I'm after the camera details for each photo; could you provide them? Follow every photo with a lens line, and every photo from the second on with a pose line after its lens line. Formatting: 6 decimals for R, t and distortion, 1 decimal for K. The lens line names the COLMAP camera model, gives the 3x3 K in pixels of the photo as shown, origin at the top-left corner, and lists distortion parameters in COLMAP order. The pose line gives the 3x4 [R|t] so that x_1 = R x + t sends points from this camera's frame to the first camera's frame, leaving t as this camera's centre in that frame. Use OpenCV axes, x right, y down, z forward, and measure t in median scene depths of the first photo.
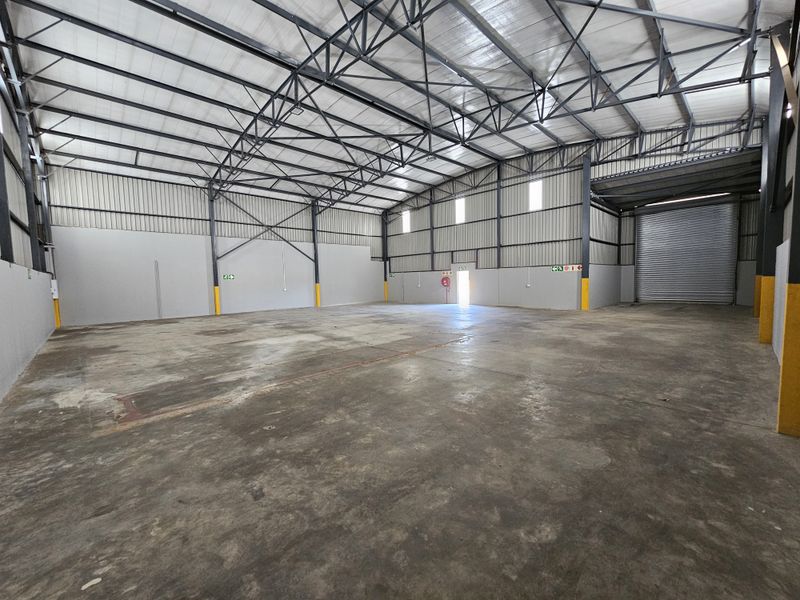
lens RADIAL K [[330.1, 0, 400.0], [0, 330.1, 300.0], [0, 0, 1]] dist [0.001198, 0.000949]
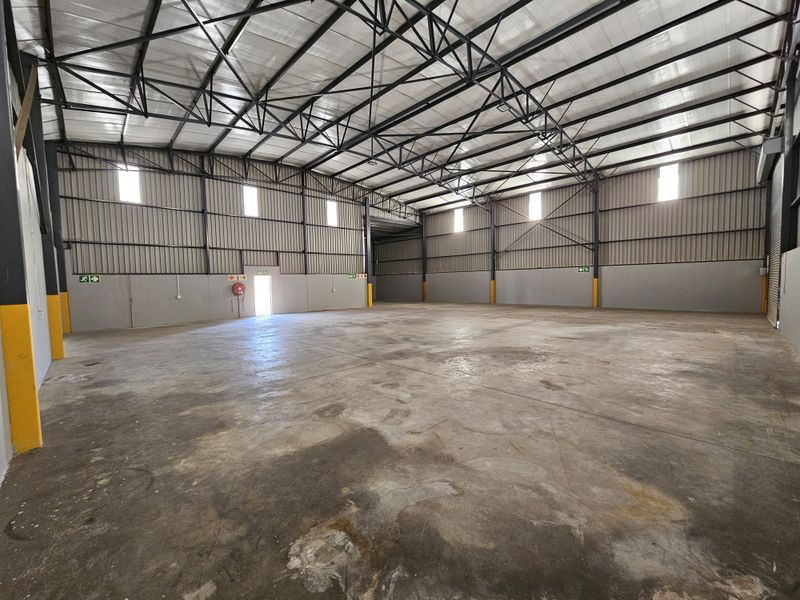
lens RADIAL K [[330.1, 0, 400.0], [0, 330.1, 300.0], [0, 0, 1]] dist [0.001198, 0.000949]
pose [[-0.015846, -0.034480, 0.999280, -0.692575], [0.087248, 0.995545, 0.035735, -0.028231], [-0.996061, 0.087752, -0.012767, 0.718107]]
